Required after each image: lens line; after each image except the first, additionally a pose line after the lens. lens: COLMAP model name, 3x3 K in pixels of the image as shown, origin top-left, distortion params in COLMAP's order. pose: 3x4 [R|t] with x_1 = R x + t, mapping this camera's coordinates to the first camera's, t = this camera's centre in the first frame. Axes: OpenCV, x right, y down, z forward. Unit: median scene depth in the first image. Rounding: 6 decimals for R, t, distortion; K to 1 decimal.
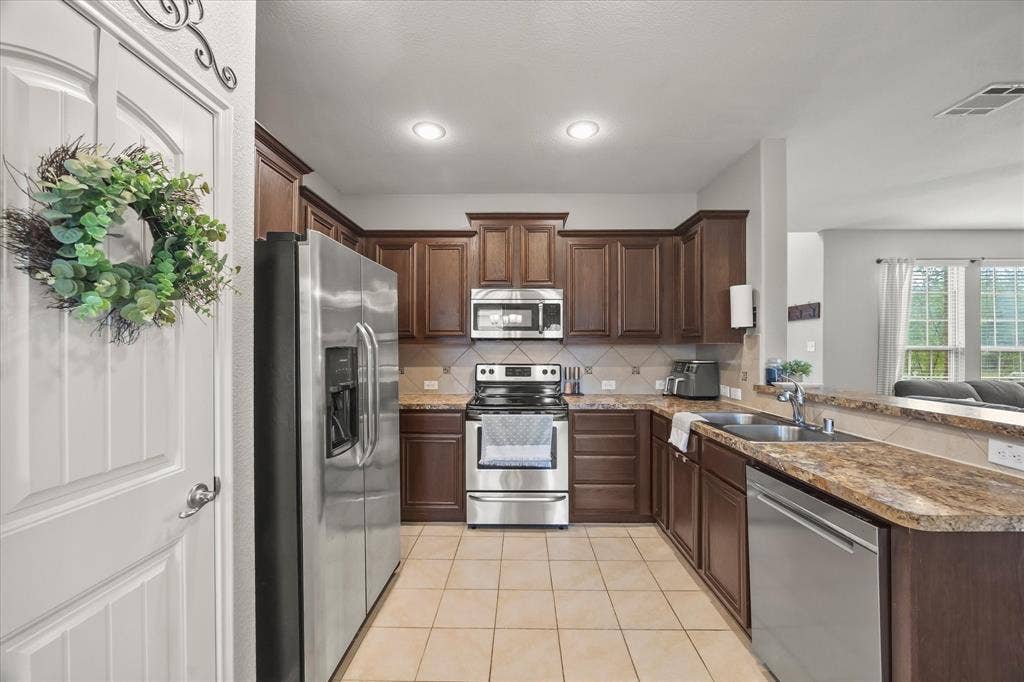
lens RADIAL K [[407.9, 0, 521.8], [0, 407.9, 345.0], [0, 0, 1]] dist [-0.000425, -0.000242]
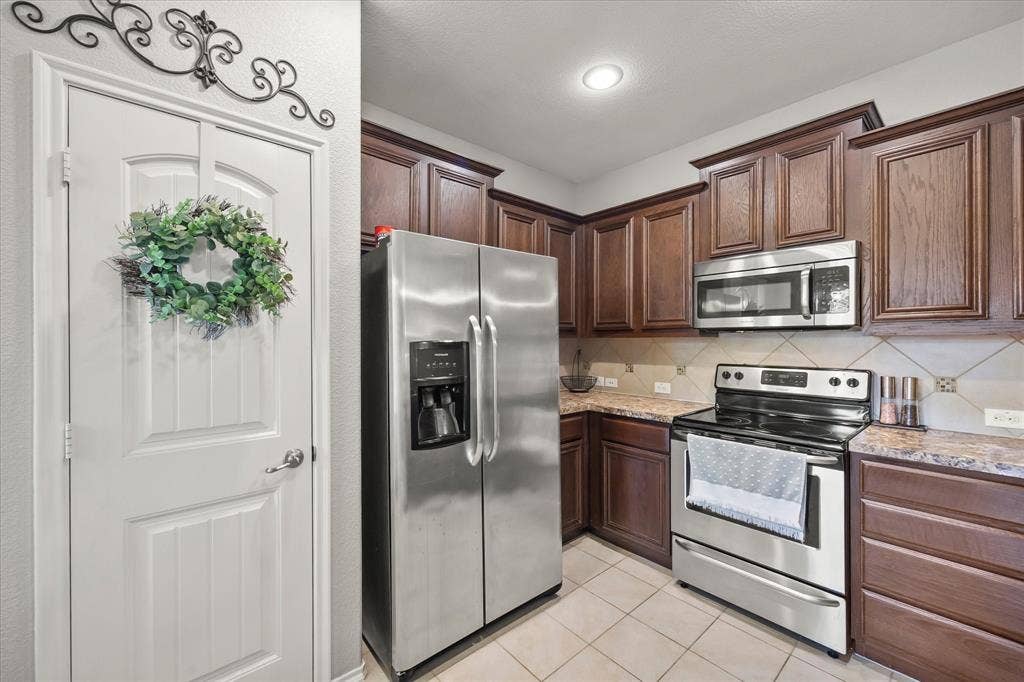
lens RADIAL K [[415.9, 0, 512.0], [0, 415.9, 341.0], [0, 0, 1]] dist [0.002972, 0.000286]
pose [[0.646233, -0.001968, -0.763137, 0.255529], [0.005463, 0.999983, 0.002048, 0.001874], [0.763120, -0.005493, 0.646233, 0.275230]]
